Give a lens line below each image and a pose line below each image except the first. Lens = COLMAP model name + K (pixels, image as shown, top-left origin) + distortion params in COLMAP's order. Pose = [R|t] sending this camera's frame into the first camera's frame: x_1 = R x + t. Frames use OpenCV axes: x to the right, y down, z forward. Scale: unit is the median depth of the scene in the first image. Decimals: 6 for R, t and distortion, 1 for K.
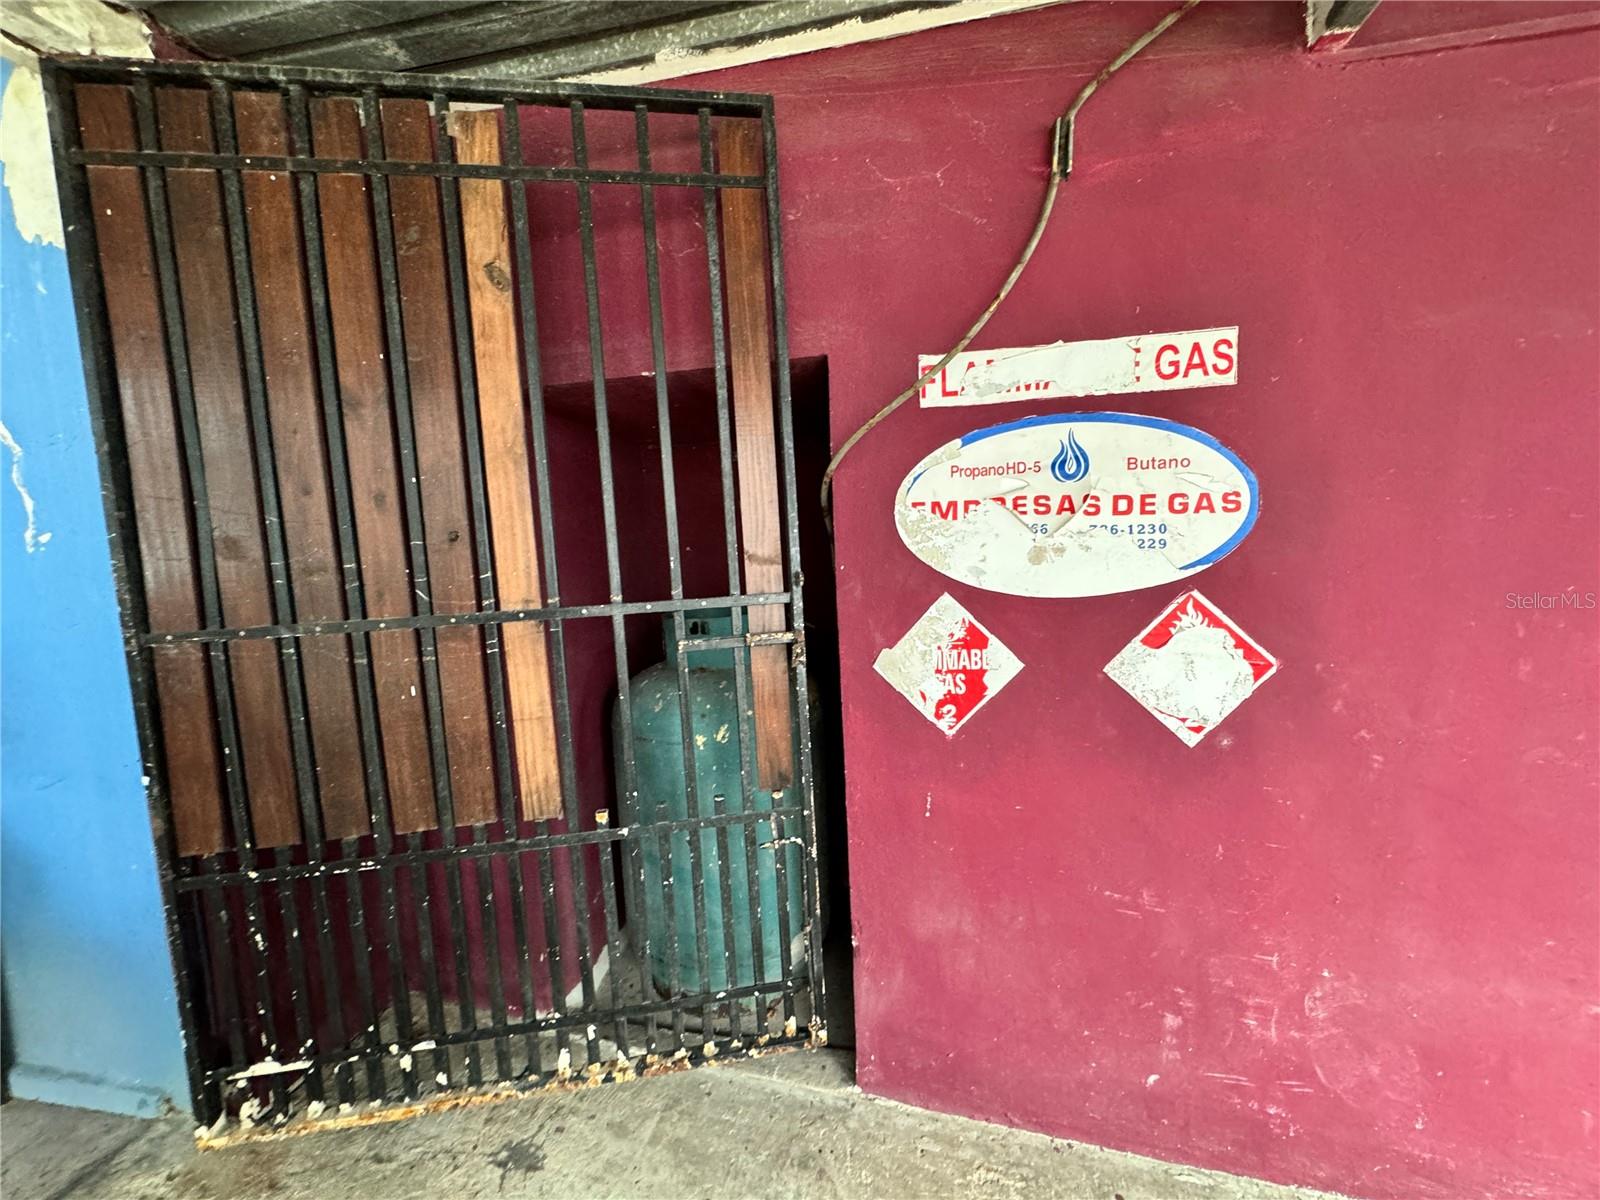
lens RADIAL K [[639.2, 0, 808.3], [0, 639.2, 601.8], [0, 0, 1]] dist [-0.003467, 0.000882]
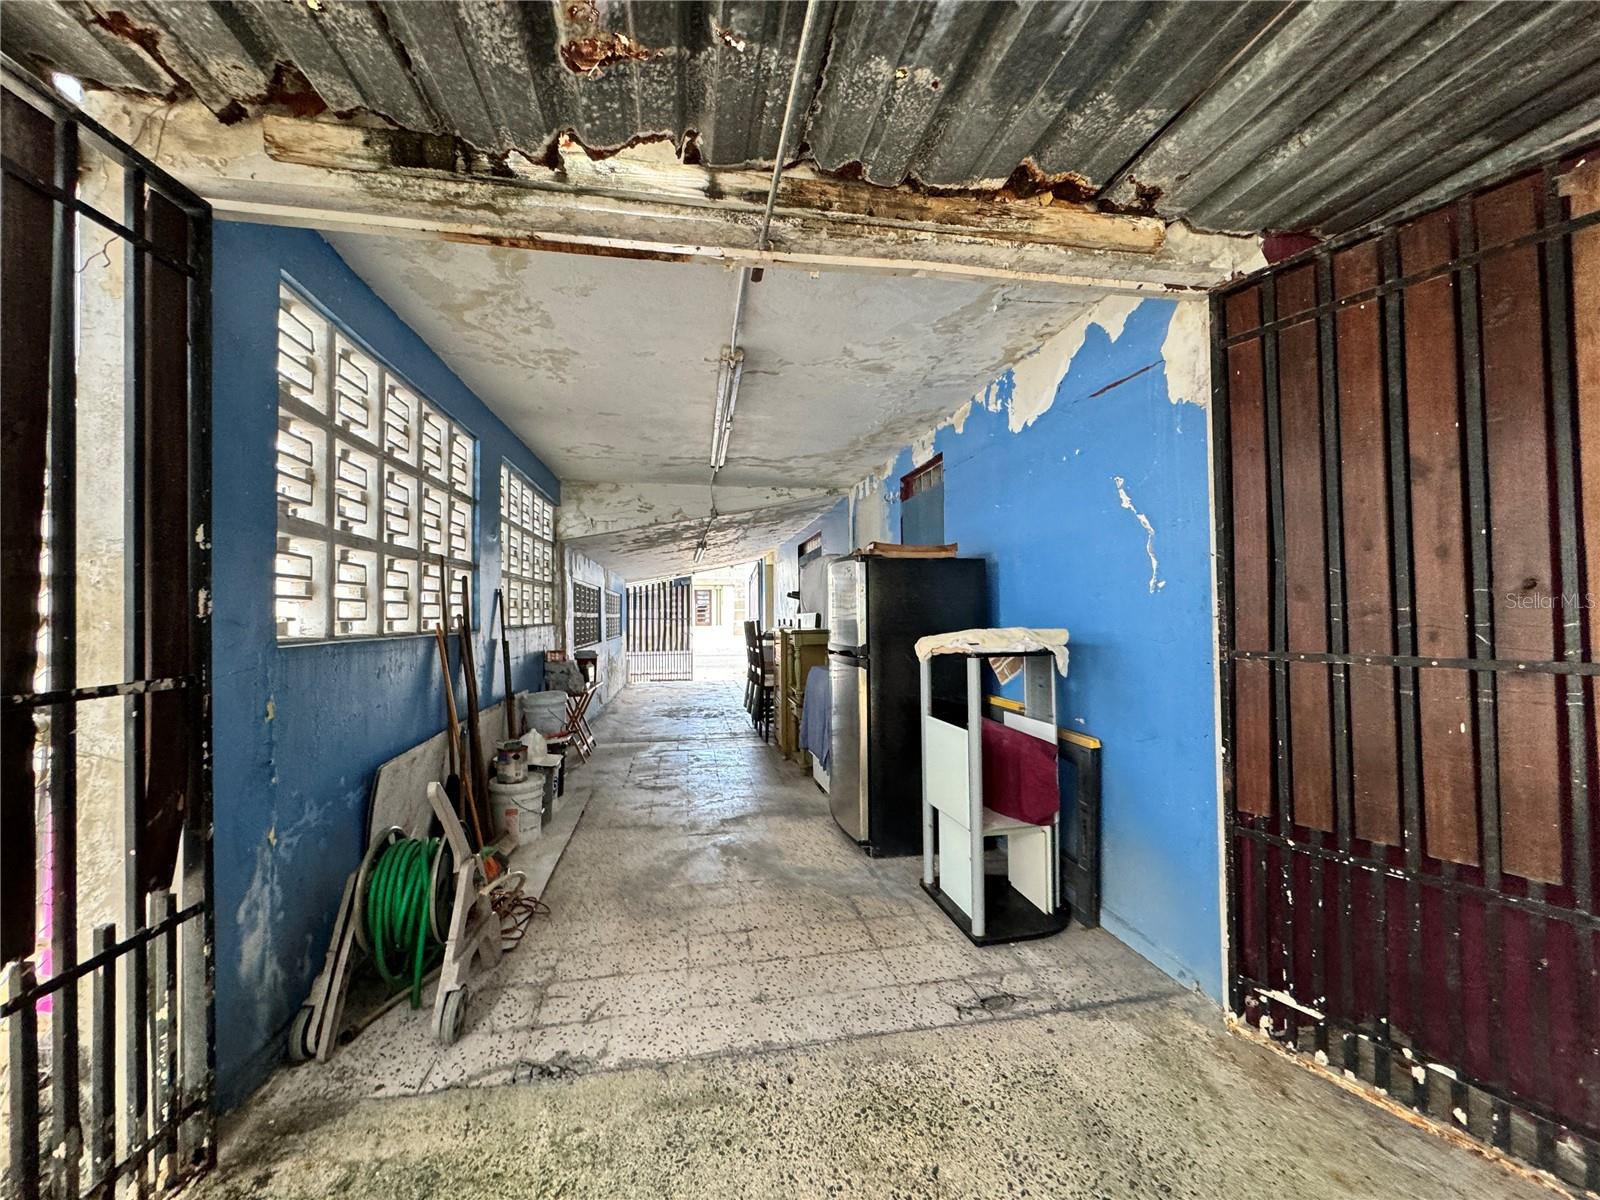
lens RADIAL K [[639.2, 0, 805.3], [0, 639.2, 600.2], [0, 0, 1]] dist [-0.003467, 0.000882]
pose [[0.372022, 0.025397, -0.927876, -0.044093], [-0.090148, 0.995889, -0.008885, 0.035960], [0.923836, 0.086951, 0.372782, -0.439754]]
